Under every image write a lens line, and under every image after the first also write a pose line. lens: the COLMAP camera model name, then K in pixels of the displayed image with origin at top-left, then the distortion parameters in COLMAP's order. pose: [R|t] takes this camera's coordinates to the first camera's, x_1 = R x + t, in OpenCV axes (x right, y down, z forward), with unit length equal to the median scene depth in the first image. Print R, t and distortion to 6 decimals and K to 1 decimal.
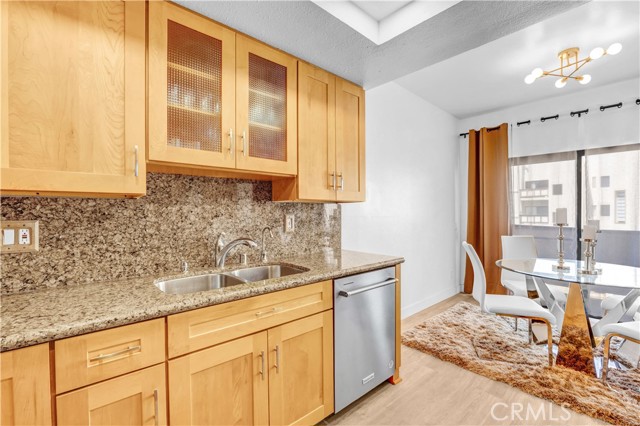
lens RADIAL K [[280.8, 0, 317.7], [0, 280.8, 212.2], [0, 0, 1]] dist [-0.016752, 0.003827]
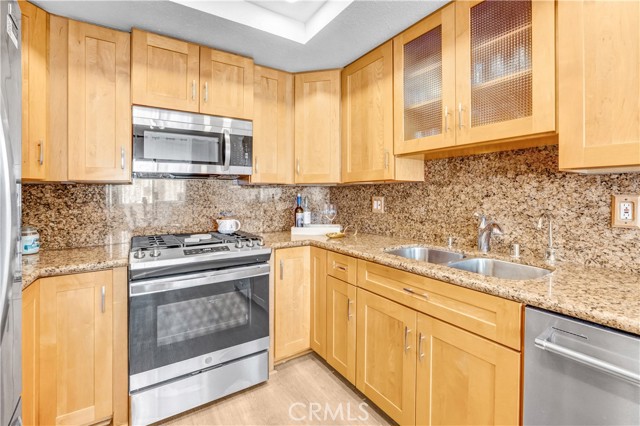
lens RADIAL K [[280.8, 0, 299.5], [0, 280.8, 193.0], [0, 0, 1]] dist [-0.016752, 0.003827]
pose [[-0.175044, 0.010582, -0.984504, 0.697214], [0.017026, 0.999825, 0.007720, -0.013984], [0.984413, -0.015411, -0.175194, 0.612036]]
